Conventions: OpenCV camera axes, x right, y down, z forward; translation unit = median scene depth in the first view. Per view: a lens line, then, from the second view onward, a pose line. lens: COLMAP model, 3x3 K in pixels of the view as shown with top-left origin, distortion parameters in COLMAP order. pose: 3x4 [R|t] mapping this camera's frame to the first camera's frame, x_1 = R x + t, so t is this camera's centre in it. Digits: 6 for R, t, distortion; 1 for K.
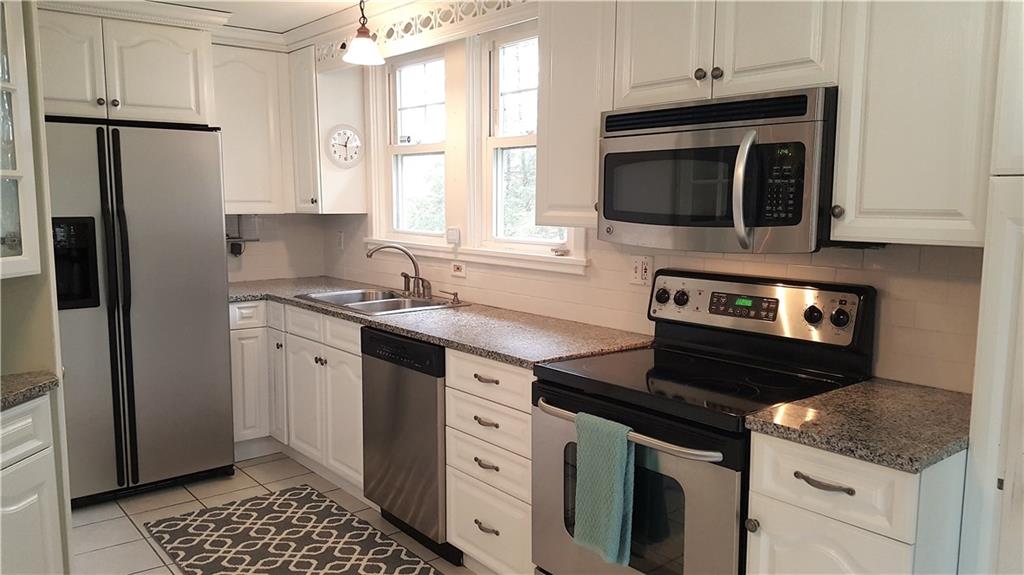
lens RADIAL K [[764.1, 0, 511.0], [0, 764.1, 285.9], [0, 0, 1]] dist [0.082245, -0.004702]
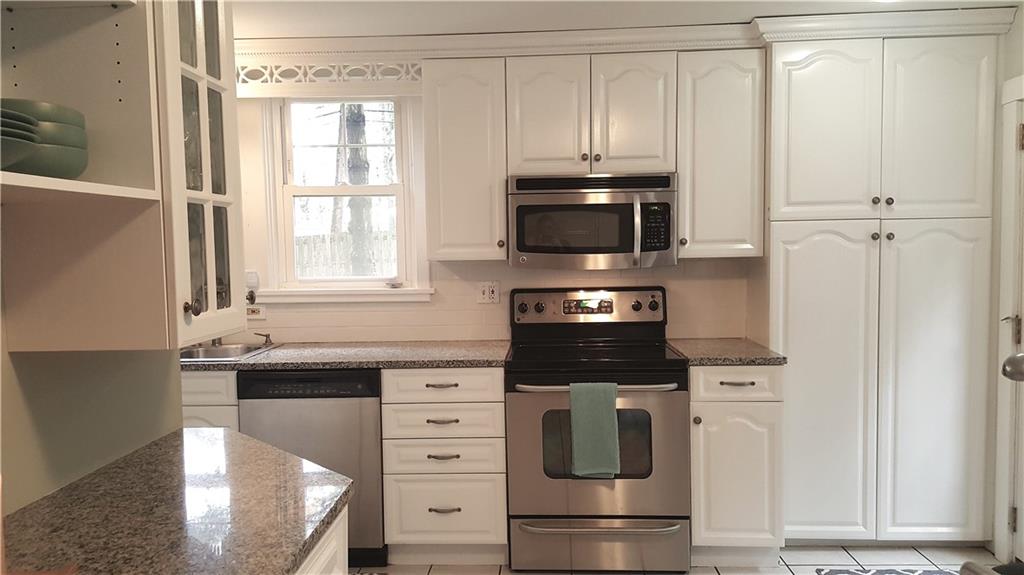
lens RADIAL K [[764.1, 0, 511.1], [0, 764.1, 289.1], [0, 0, 1]] dist [0.082245, -0.004702]
pose [[0.668880, -0.058174, 0.741091, -0.847880], [0.104383, 0.994406, -0.016153, -0.000202], [-0.736005, 0.088162, 0.671211, 0.084080]]
